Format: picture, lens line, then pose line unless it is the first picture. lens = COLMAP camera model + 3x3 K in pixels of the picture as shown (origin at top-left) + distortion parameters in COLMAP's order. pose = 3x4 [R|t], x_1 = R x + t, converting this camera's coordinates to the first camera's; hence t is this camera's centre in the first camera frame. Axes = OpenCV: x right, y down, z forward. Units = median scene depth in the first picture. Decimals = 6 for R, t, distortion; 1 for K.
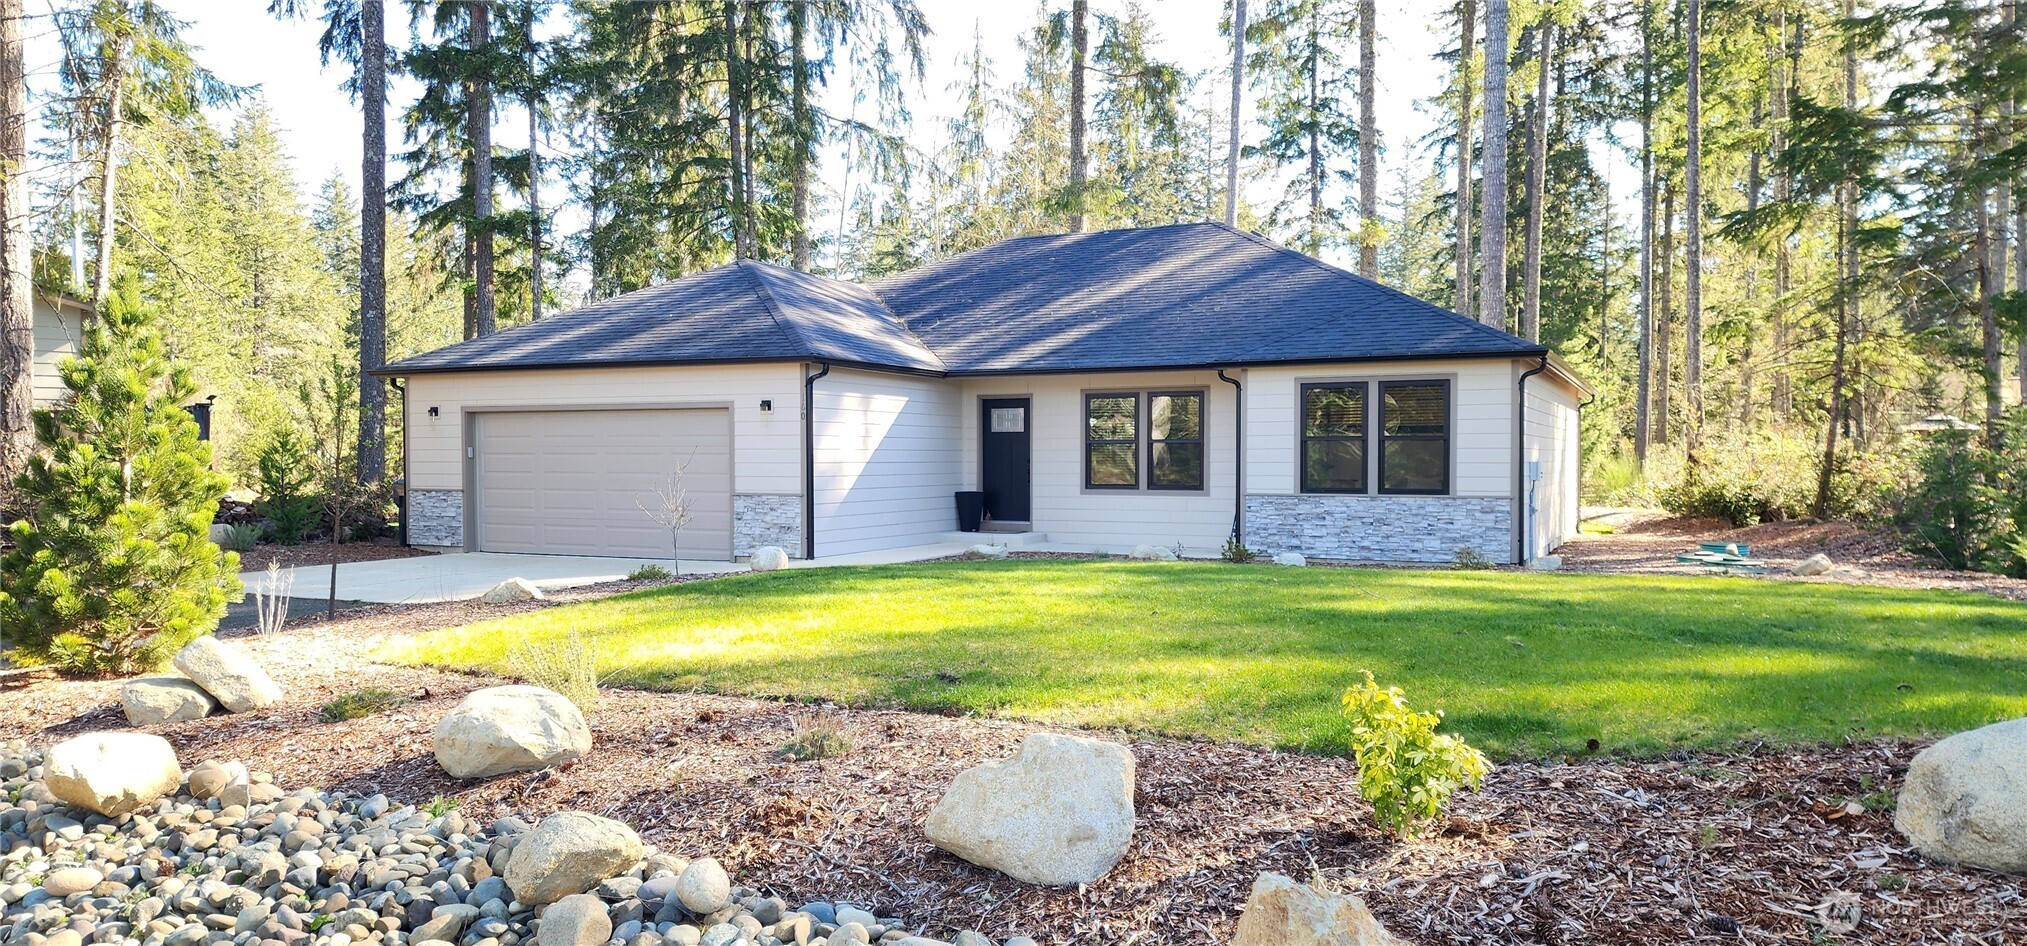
lens RADIAL K [[1361.2, 0, 1020.8], [0, 1361.2, 481.0], [0, 0, 1]] dist [0.073189, -0.067607]
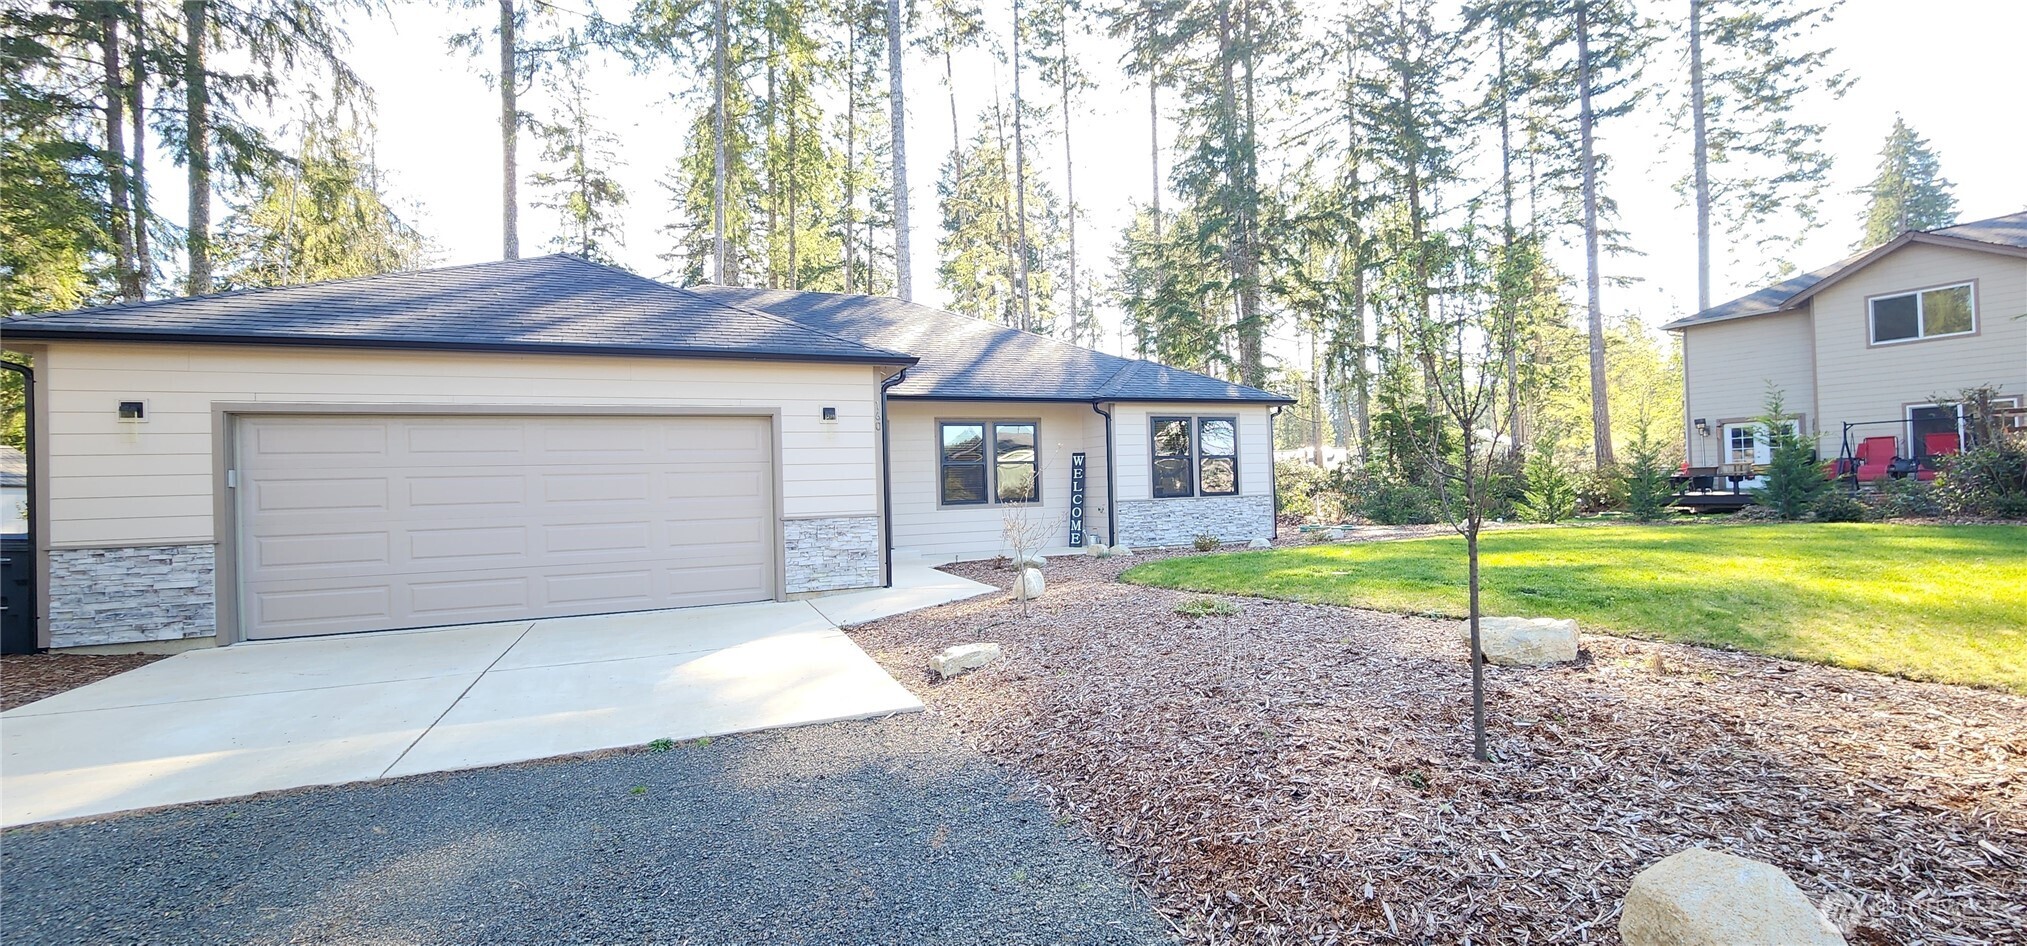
lens RADIAL K [[837.6, 0, 1017.9], [0, 837.6, 474.1], [0, 0, 1]] dist [-0.002118, 0.000005]
pose [[0.664444, -0.007589, 0.747299, -0.491019], [0.043278, 0.998661, -0.028338, 0.002886], [-0.746084, 0.051171, 0.663883, 0.545570]]
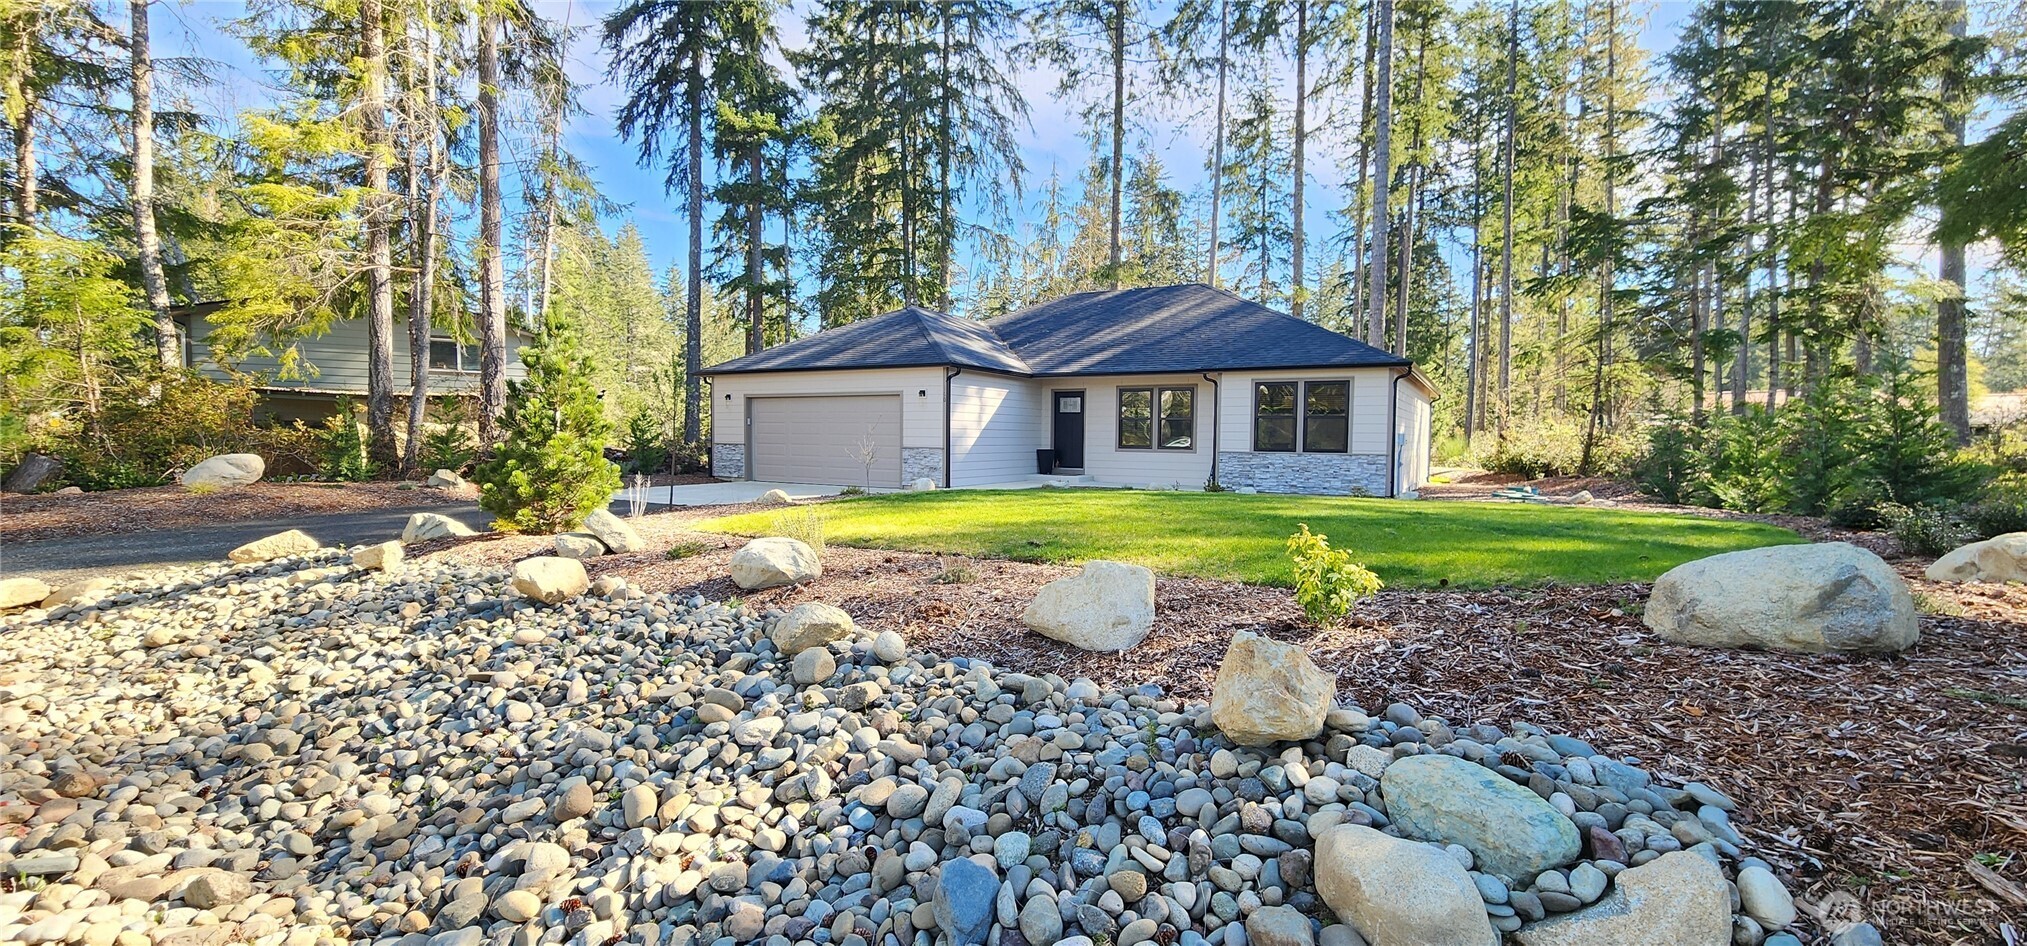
lens RADIAL K [[837.6, 0, 1017.9], [0, 837.6, 474.1], [0, 0, 1]] dist [-0.002118, 0.000005]
pose [[0.997537, 0.015508, -0.068407, -0.002620], [-0.013751, 0.999565, 0.026083, 0.013664], [0.068782, -0.025078, 0.997316, 0.002814]]
